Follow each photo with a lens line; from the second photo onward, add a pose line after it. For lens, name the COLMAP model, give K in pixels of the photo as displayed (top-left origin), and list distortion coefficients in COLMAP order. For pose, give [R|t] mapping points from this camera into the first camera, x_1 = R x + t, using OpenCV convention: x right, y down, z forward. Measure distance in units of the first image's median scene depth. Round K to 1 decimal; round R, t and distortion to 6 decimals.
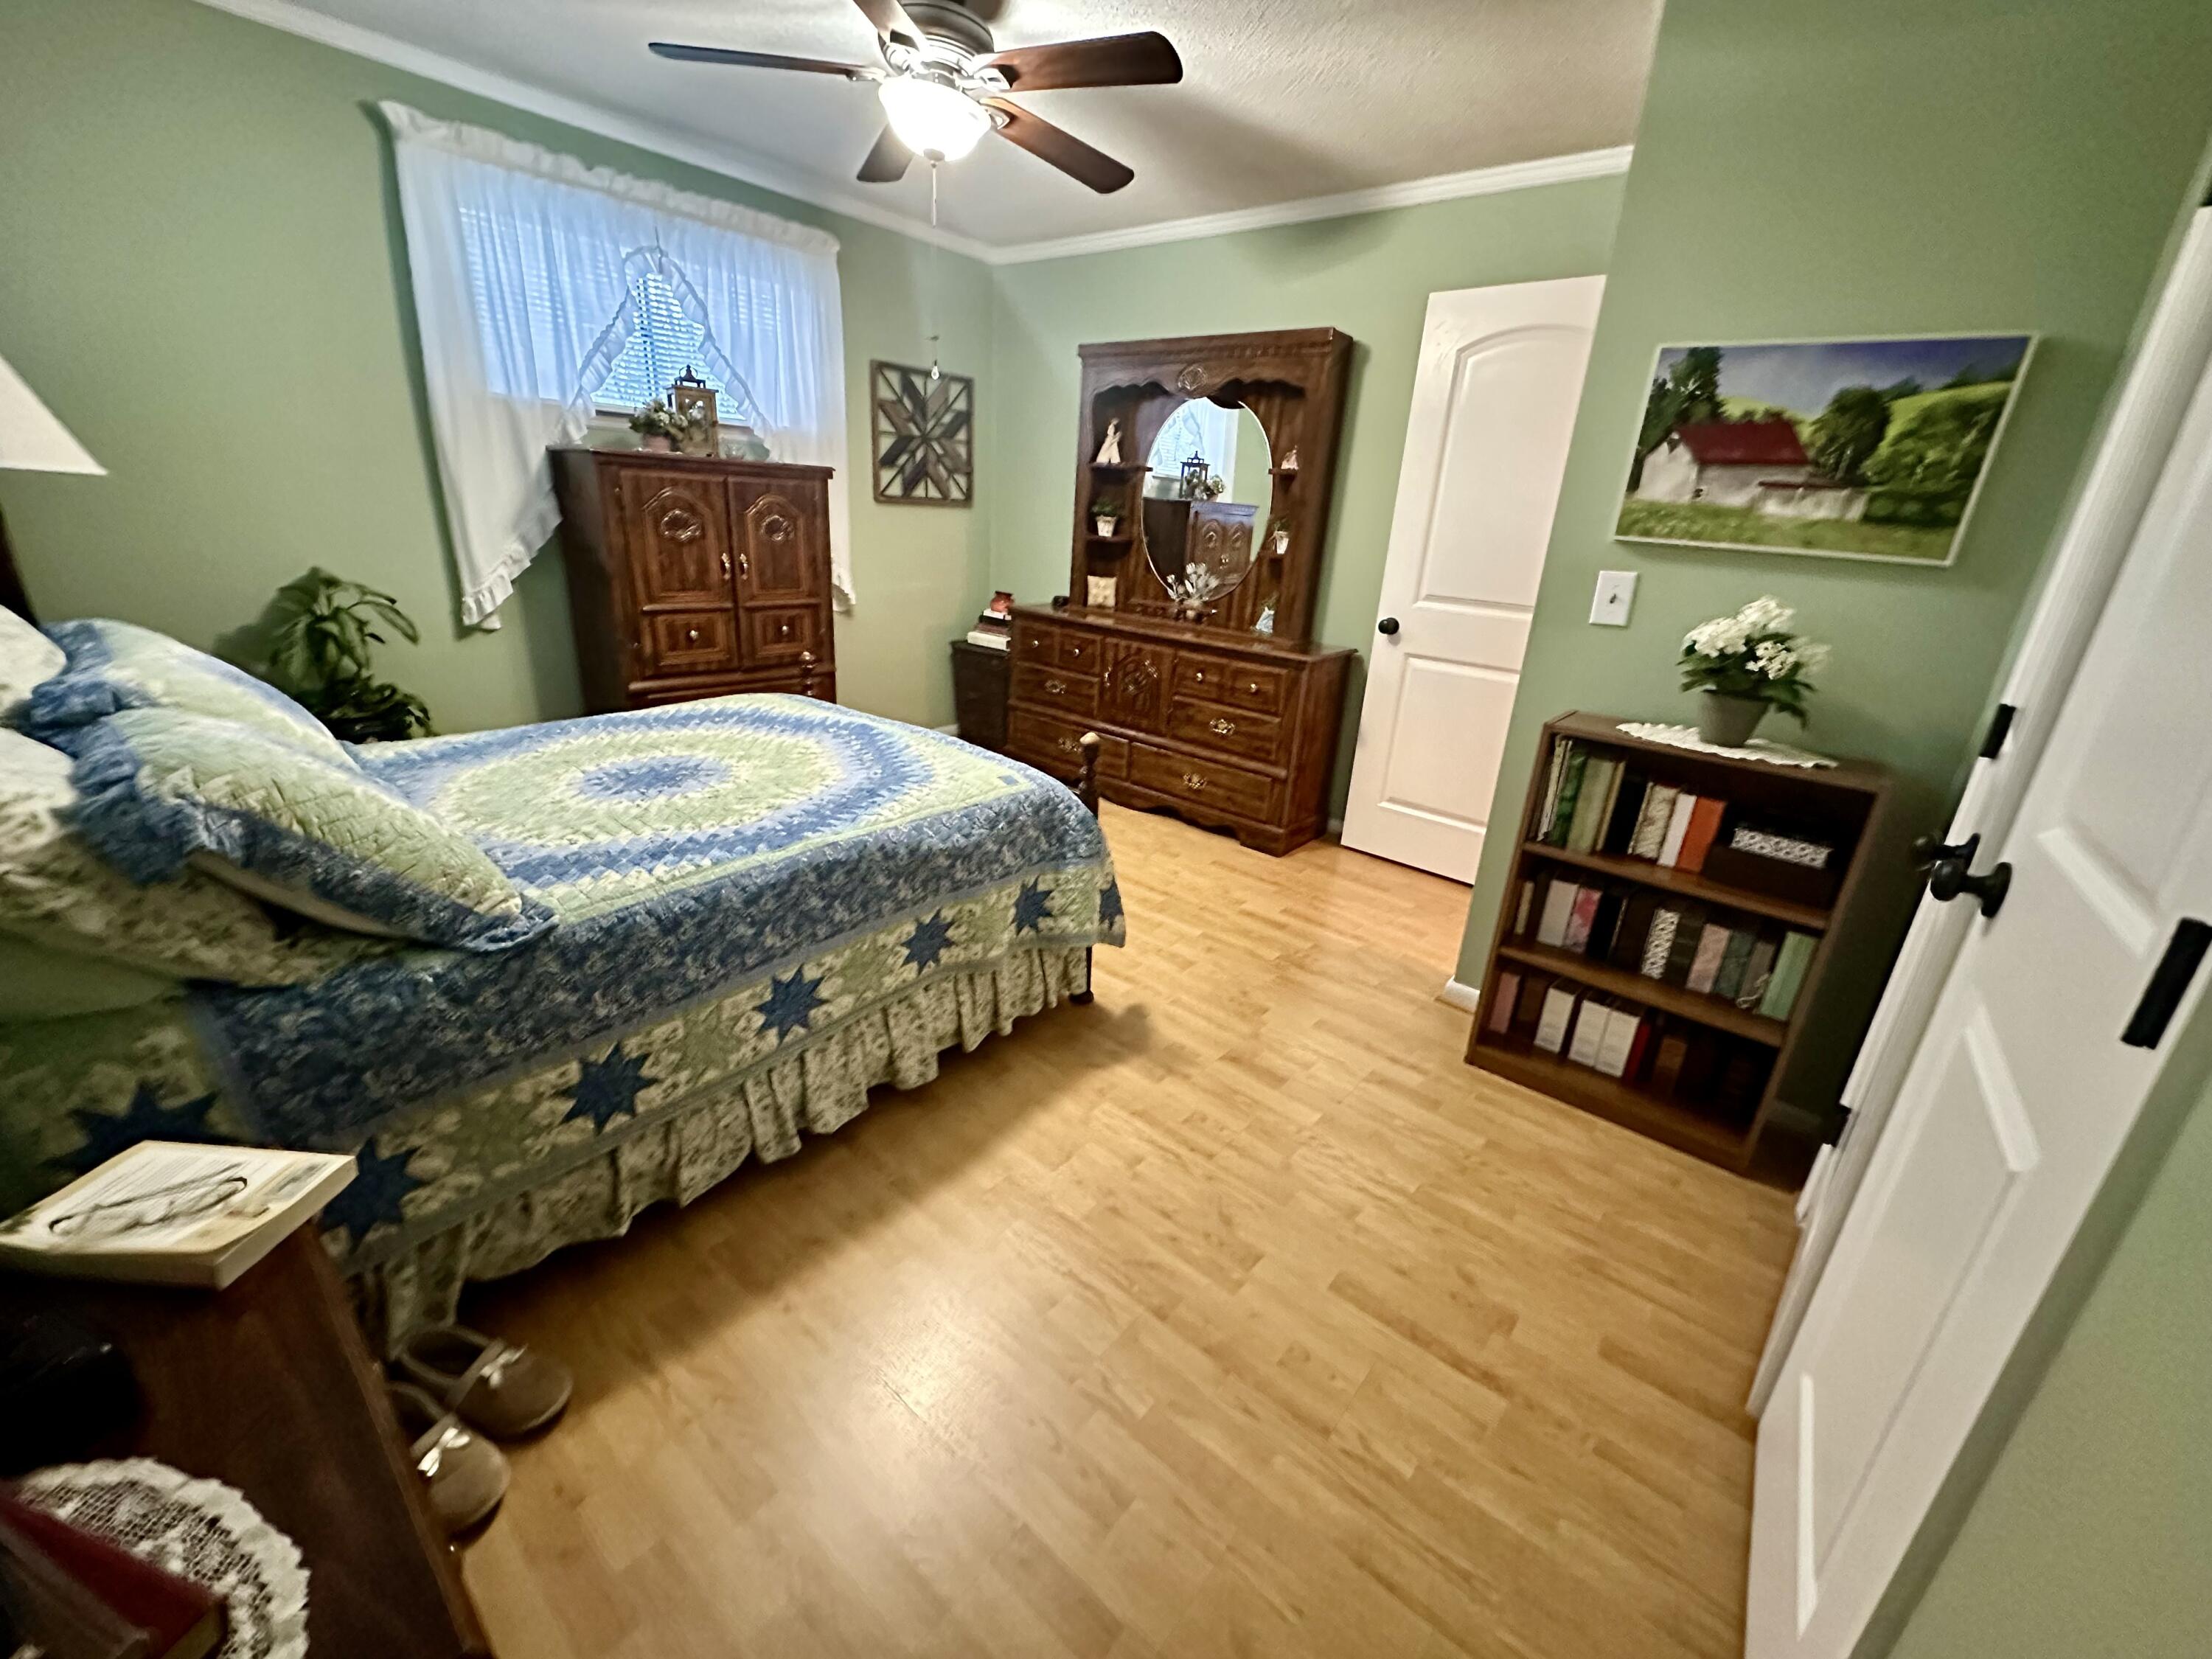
lens RADIAL K [[882.0, 0, 1106.0], [0, 882.0, 829.5], [0, 0, 1]] dist [-0.000849, 0.000735]
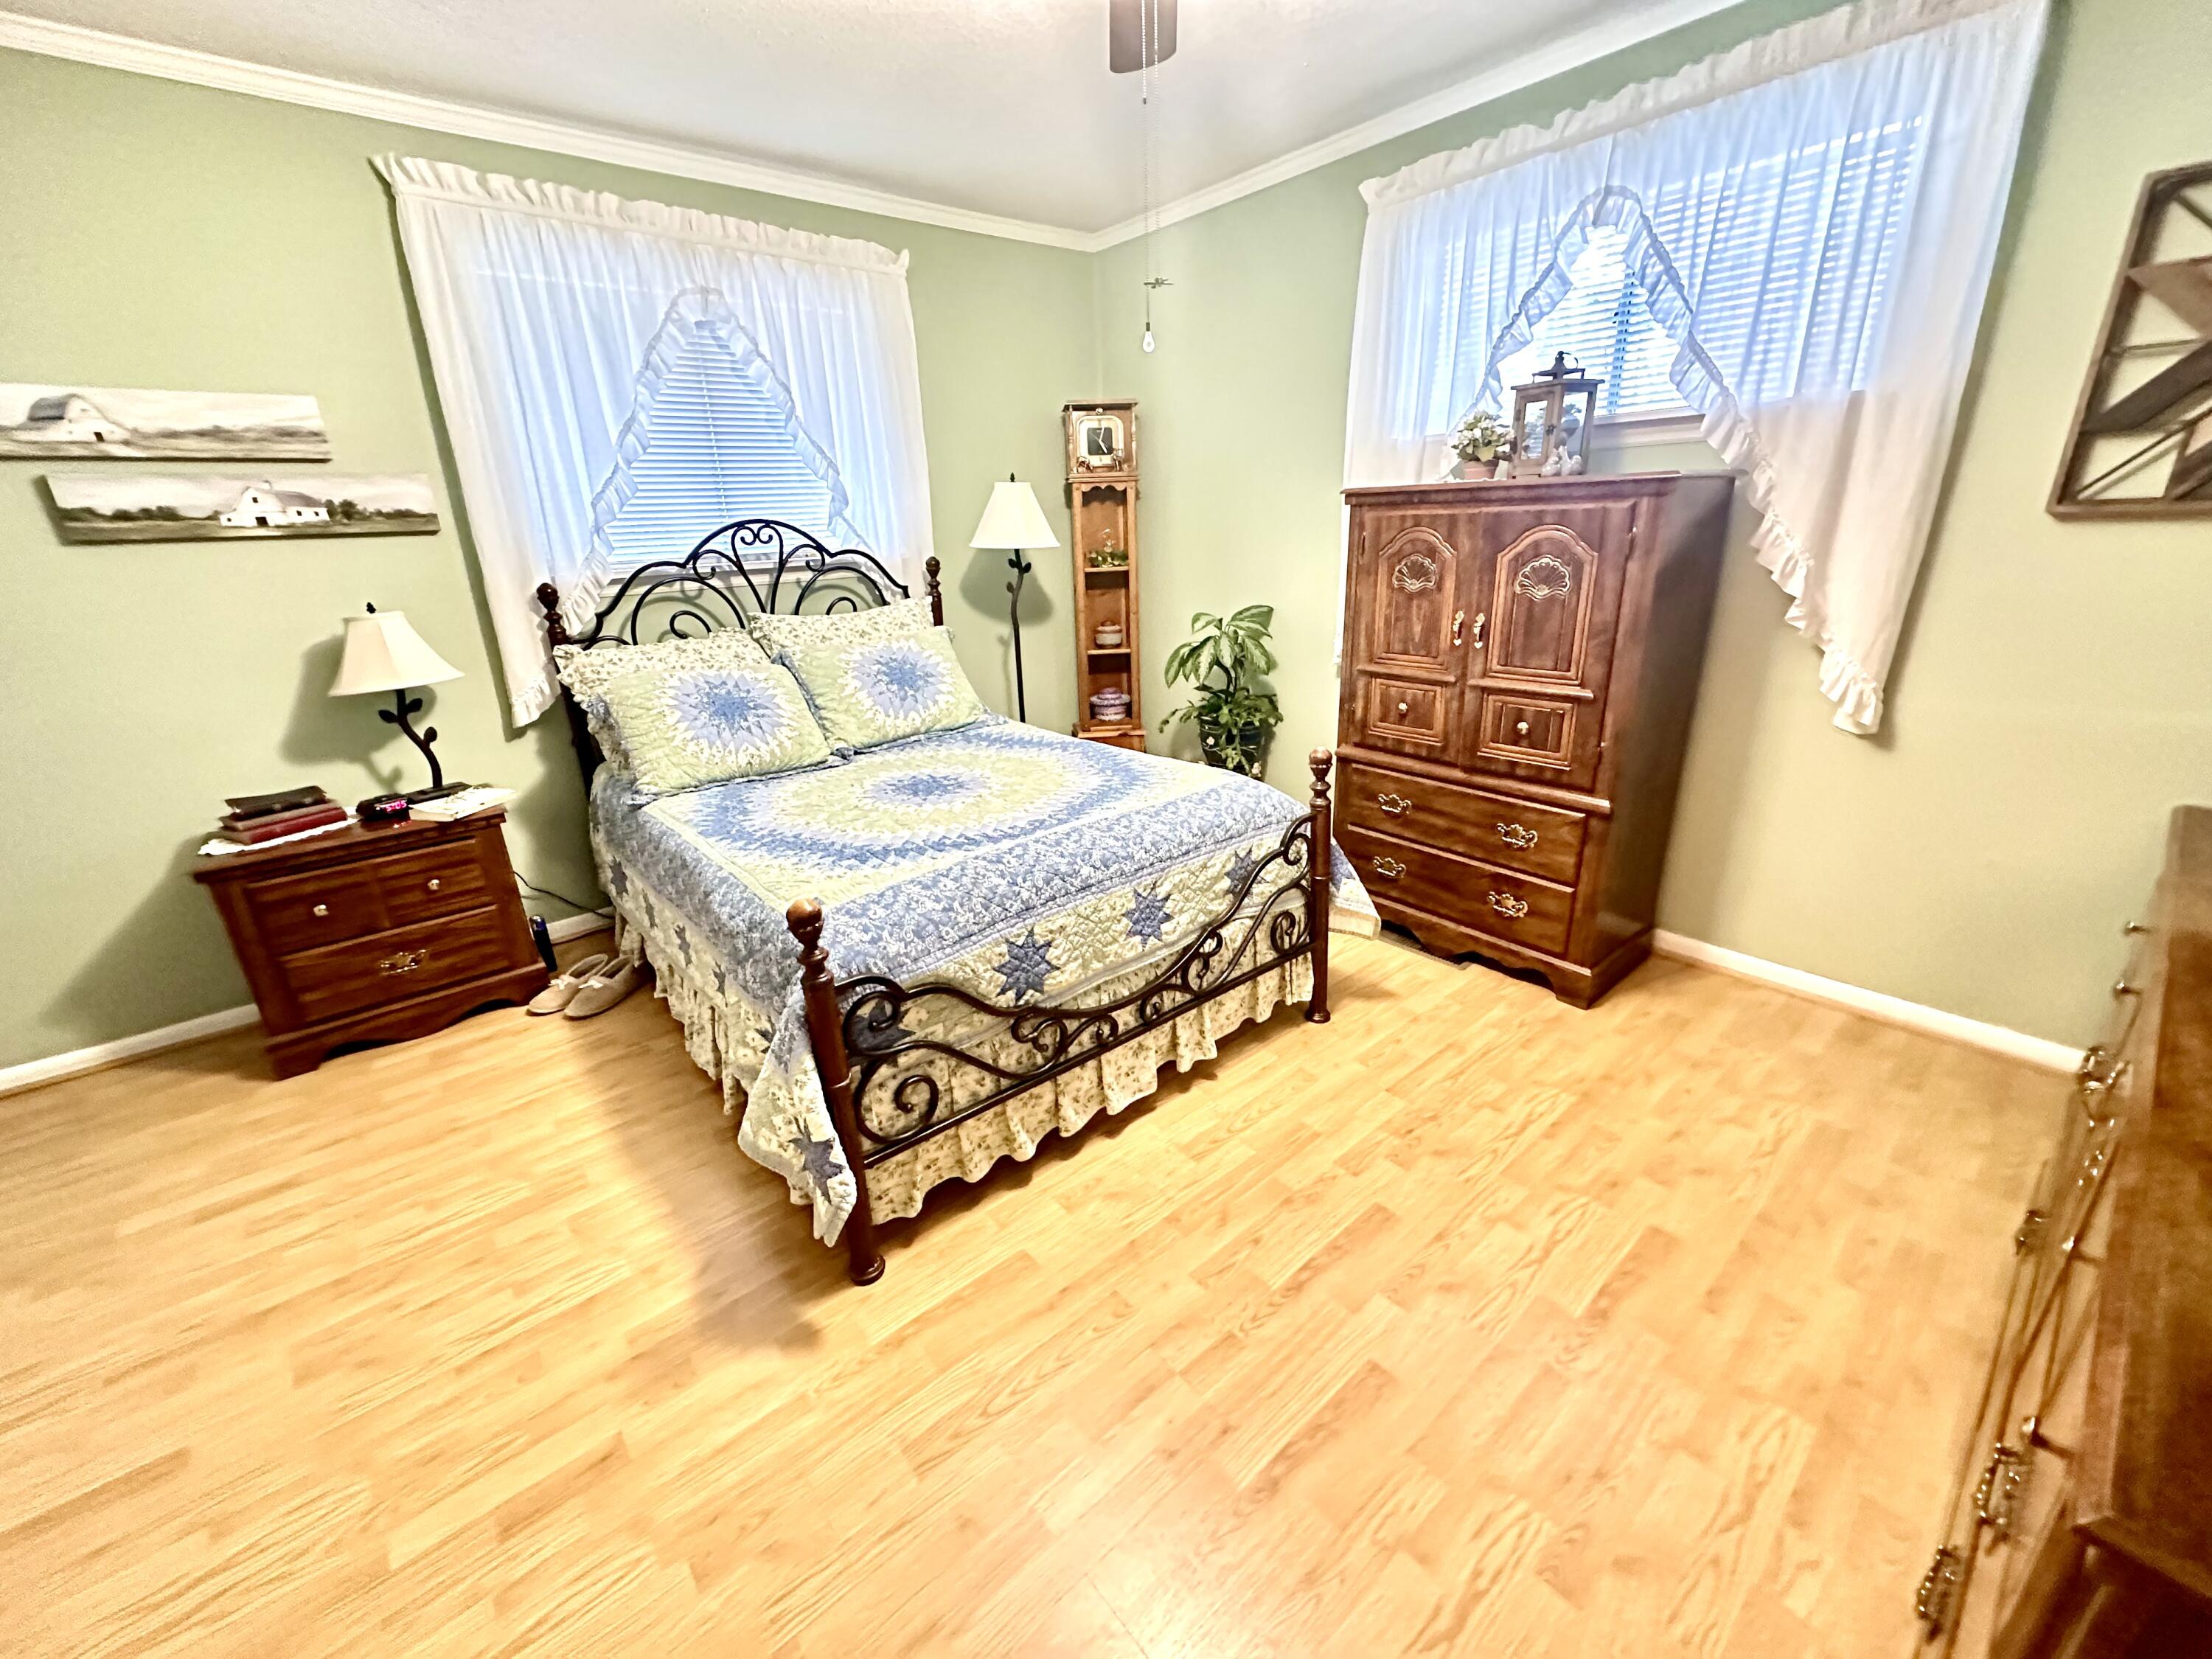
lens RADIAL K [[872.9, 0, 1146.0], [0, 872.9, 844.4], [0, 0, 1]] dist [0.000583, 0.000209]
pose [[-0.166089, 0.296070, -0.940615, 0.385698], [-0.311905, 0.889120, 0.334935, -0.319410], [0.935484, 0.349012, -0.055327, 0.909400]]
